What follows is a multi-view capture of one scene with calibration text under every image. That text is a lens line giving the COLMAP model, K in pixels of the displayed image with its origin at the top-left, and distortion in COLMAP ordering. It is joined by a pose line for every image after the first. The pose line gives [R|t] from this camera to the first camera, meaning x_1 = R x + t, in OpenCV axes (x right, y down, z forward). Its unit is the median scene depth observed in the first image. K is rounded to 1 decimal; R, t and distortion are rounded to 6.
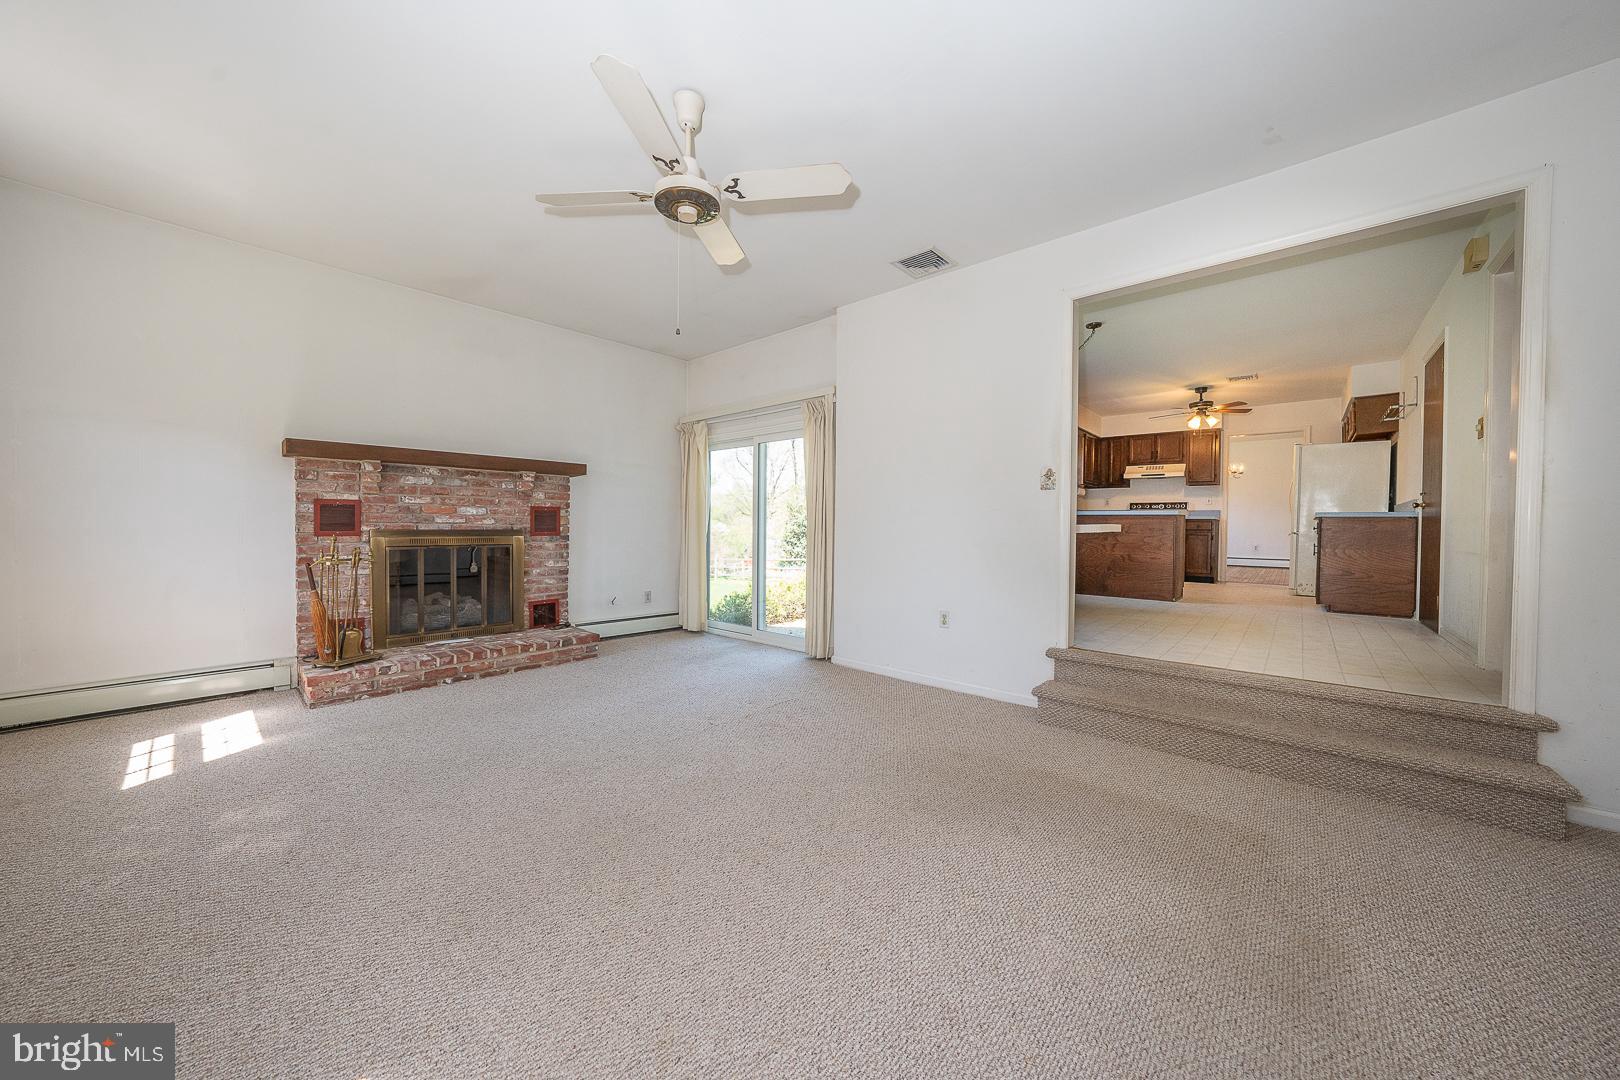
lens RADIAL K [[556.0, 0, 813.1], [0, 556.0, 534.3], [0, 0, 1]] dist [-0.012219, 0.000516]
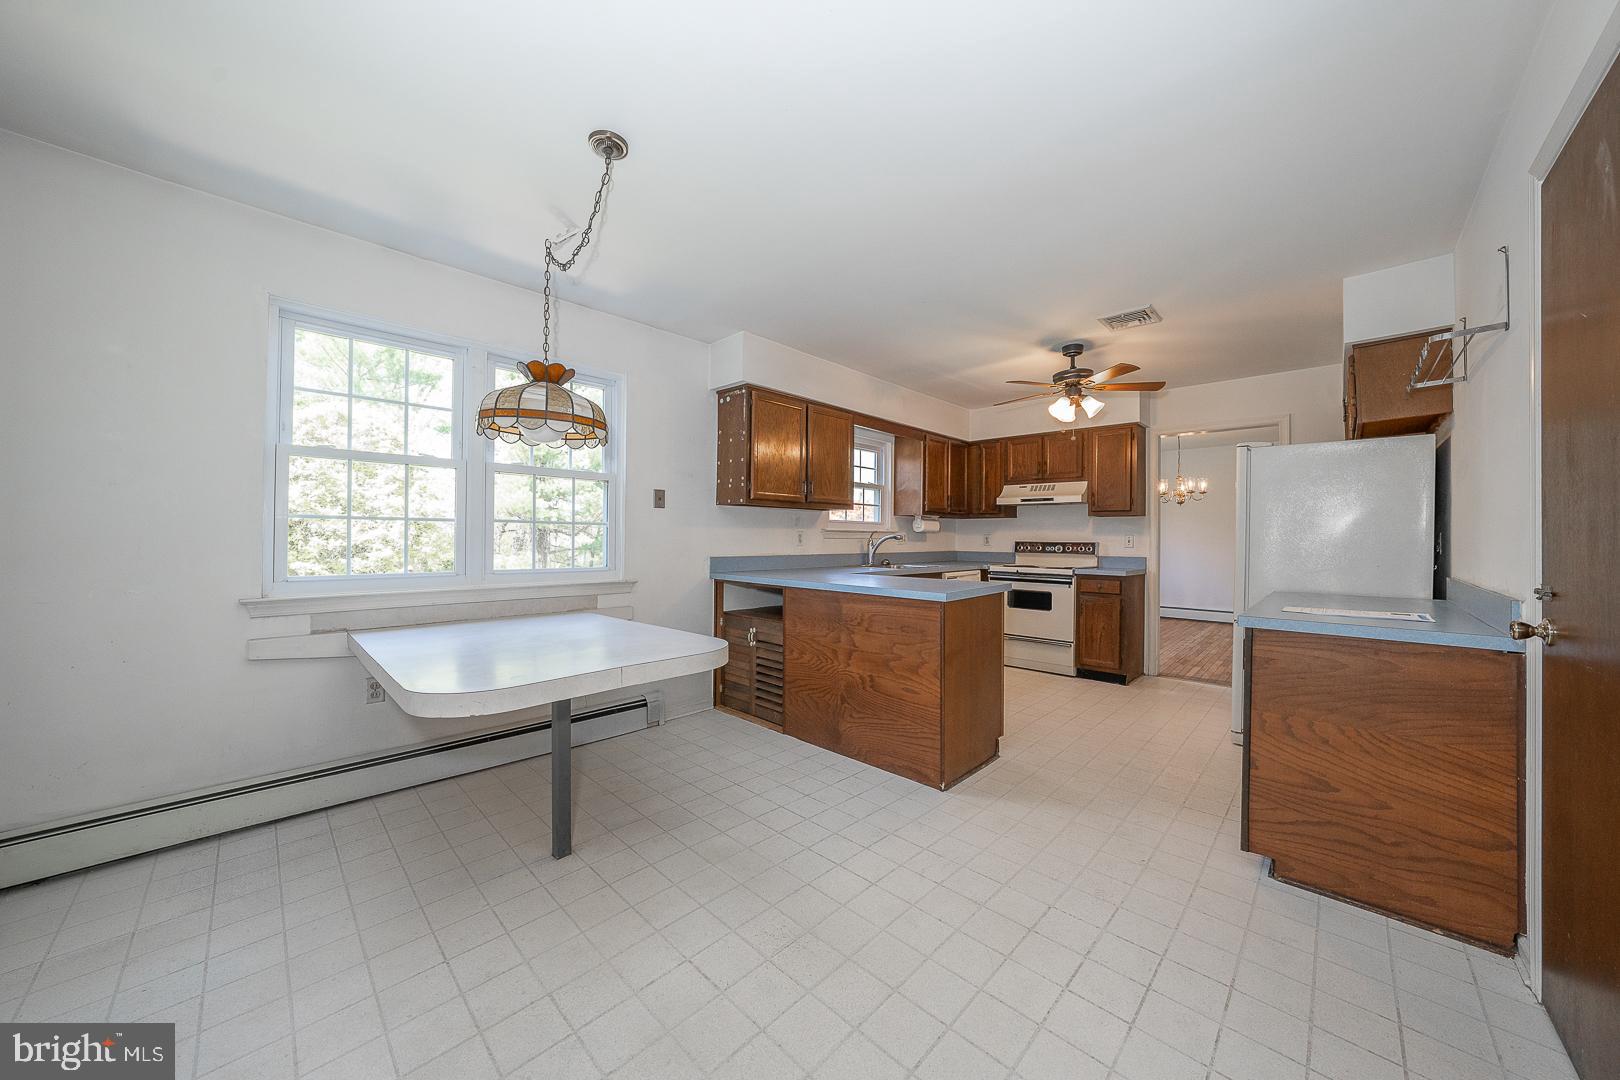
lens RADIAL K [[556.0, 0, 813.1], [0, 556.0, 534.3], [0, 0, 1]] dist [-0.012219, 0.000516]
pose [[0.999183, -0.002388, -0.040334, 0.375886], [0.001525, 0.999770, -0.021407, -0.053607], [0.040375, 0.021328, 0.998957, 0.356536]]
